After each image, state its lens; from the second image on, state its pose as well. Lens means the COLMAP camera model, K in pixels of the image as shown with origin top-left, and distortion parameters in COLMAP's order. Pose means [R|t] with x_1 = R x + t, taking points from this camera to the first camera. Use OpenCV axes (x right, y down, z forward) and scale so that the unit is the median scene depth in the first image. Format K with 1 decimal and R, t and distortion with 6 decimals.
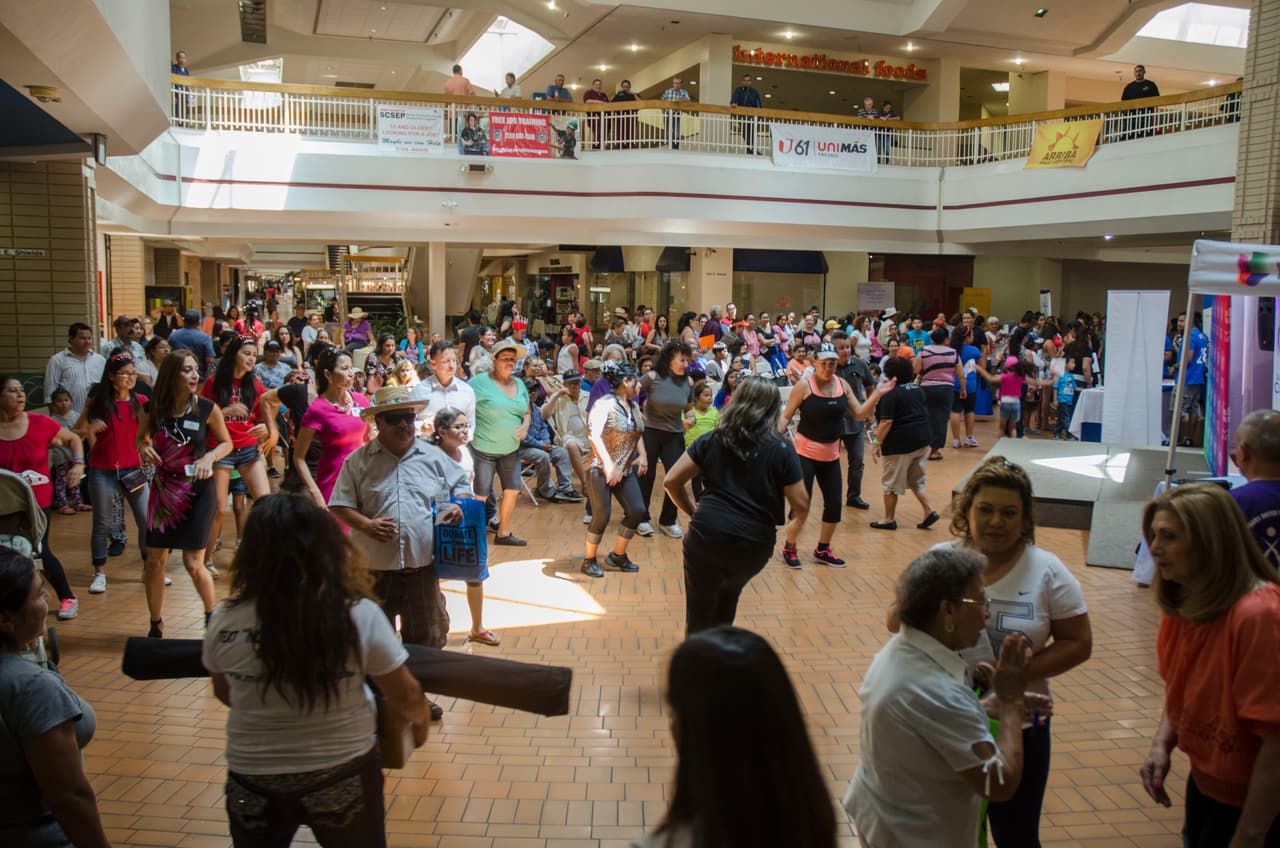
lens RADIAL K [[1098.3, 0, 640.0], [0, 1098.3, 424.0], [0, 0, 1]] dist [-0.162147, 0.251383]
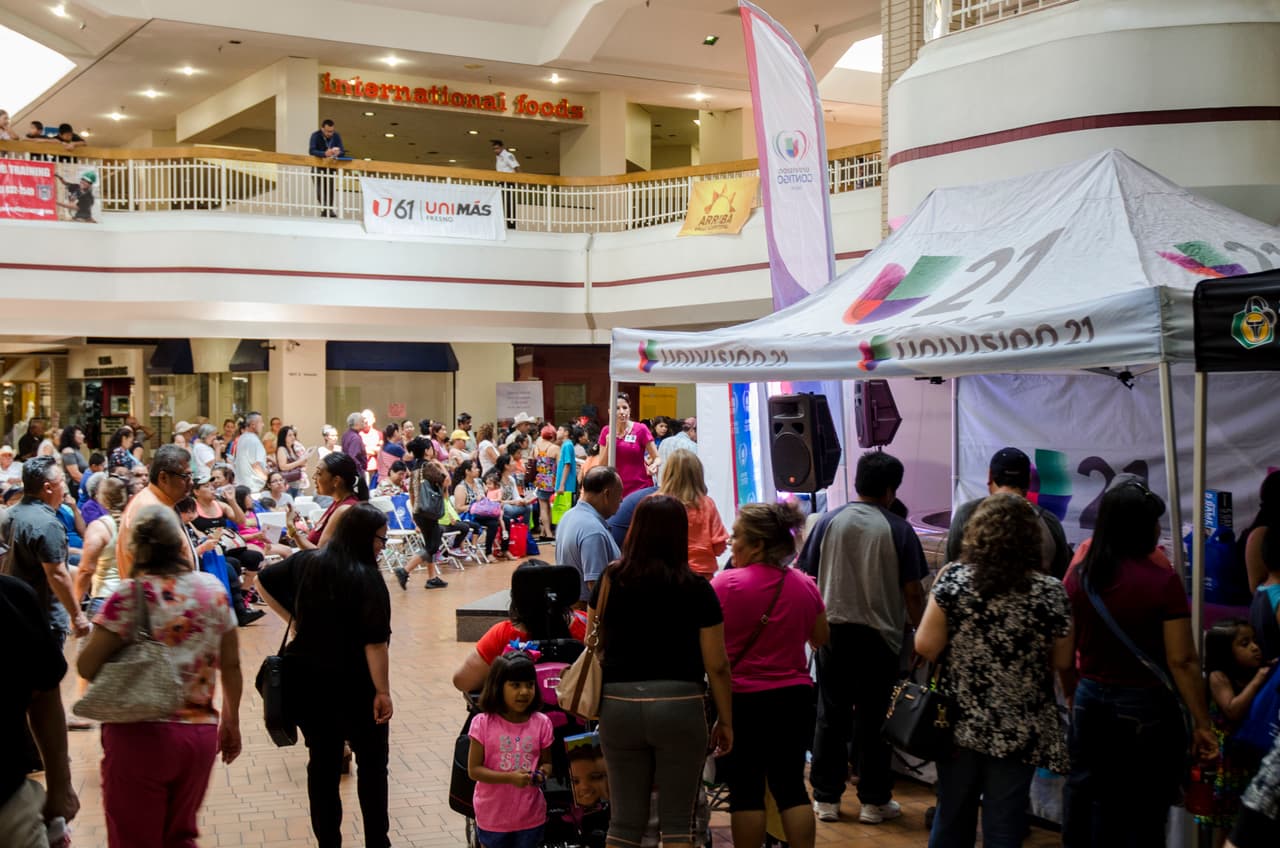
lens RADIAL K [[1670.5, 0, 638.4], [0, 1670.5, 404.9], [0, 0, 1]] dist [0.078089, 0.041986]
pose [[0.981496, -0.014906, 0.190904, 0.080055], [0.037542, 0.992597, -0.115510, 0.026851], [-0.187769, 0.120540, 0.974789, -0.171953]]
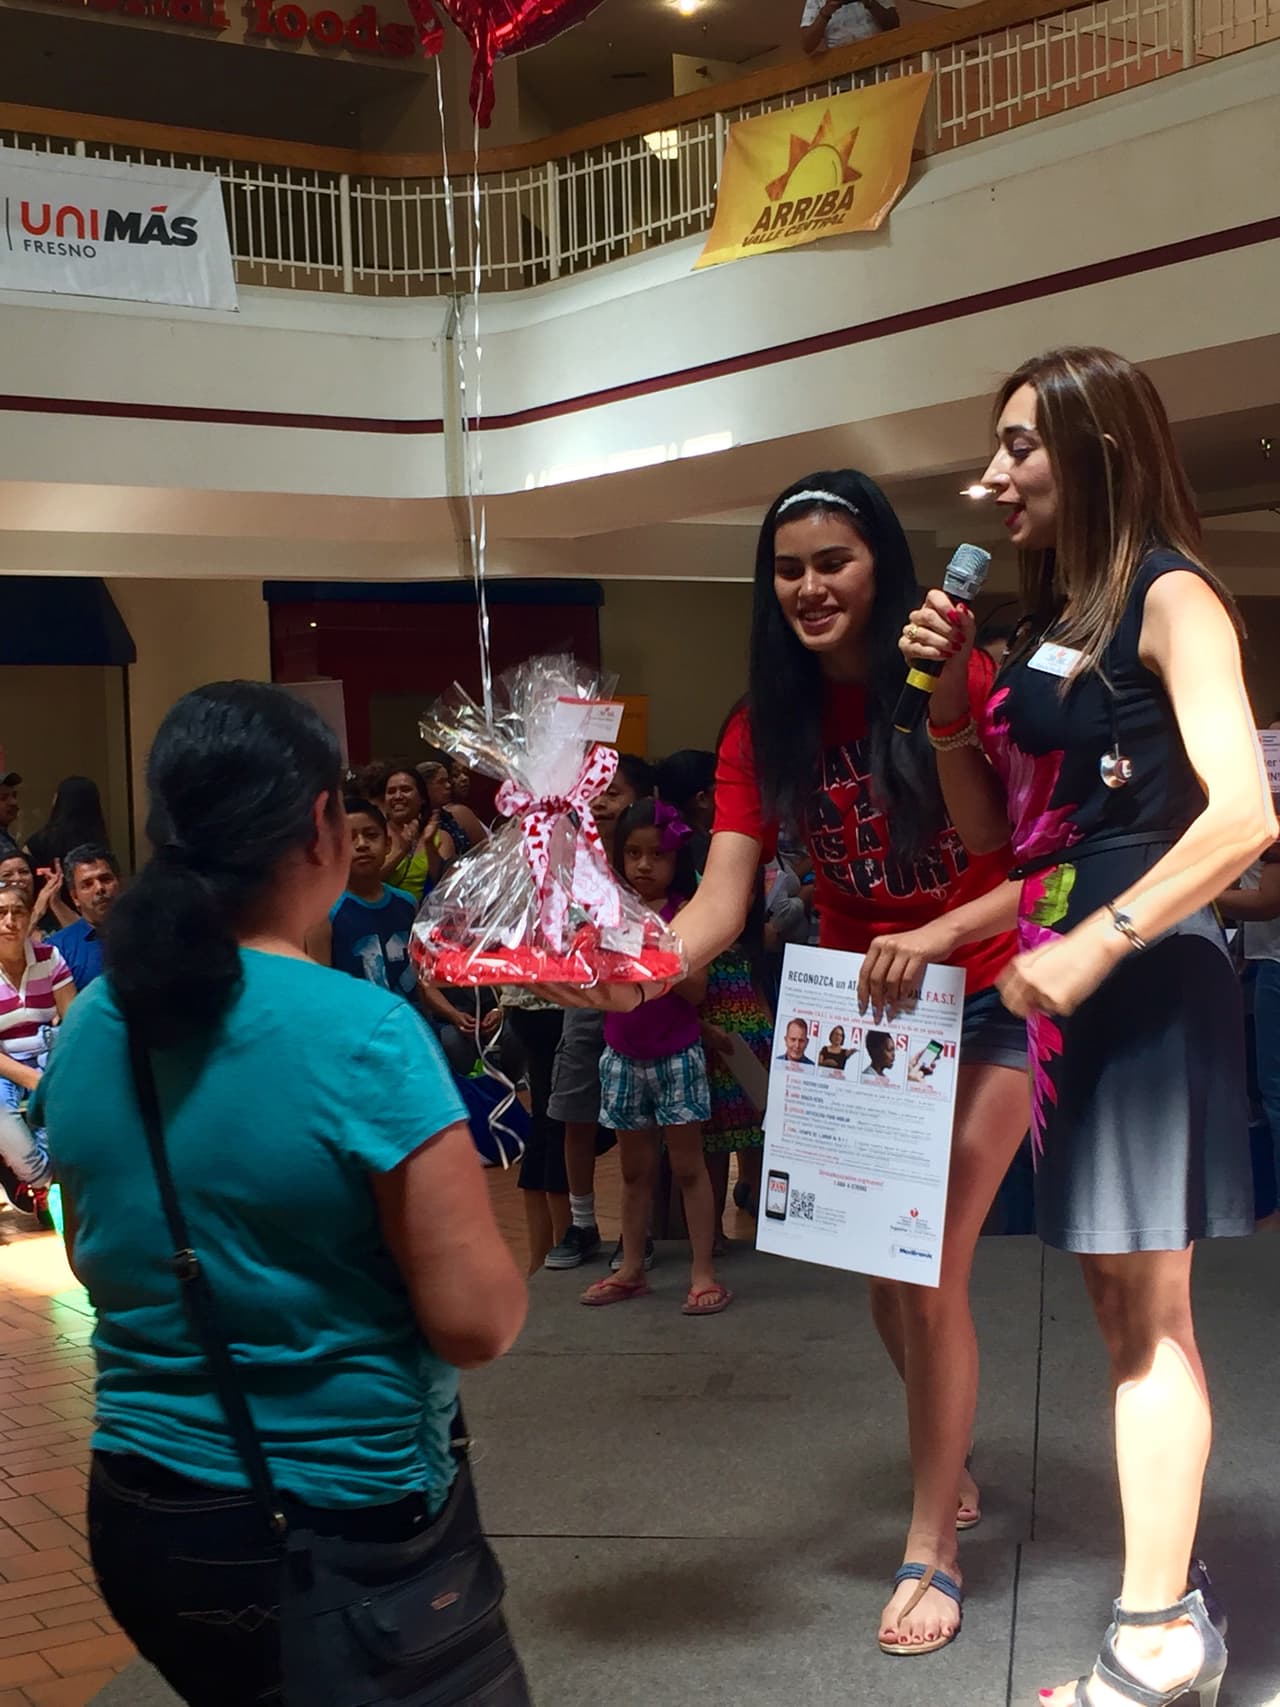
lens RADIAL K [[2506.2, 0, 640.0], [0, 2506.2, 853.5], [0, 0, 1]] dist [0.037979, 0.076580]
pose [[0.964313, -0.053131, 0.259380, 0.135116], [0.078086, 0.993155, -0.086866, -0.012187], [-0.252989, 0.104020, 0.961861, 0.308411]]
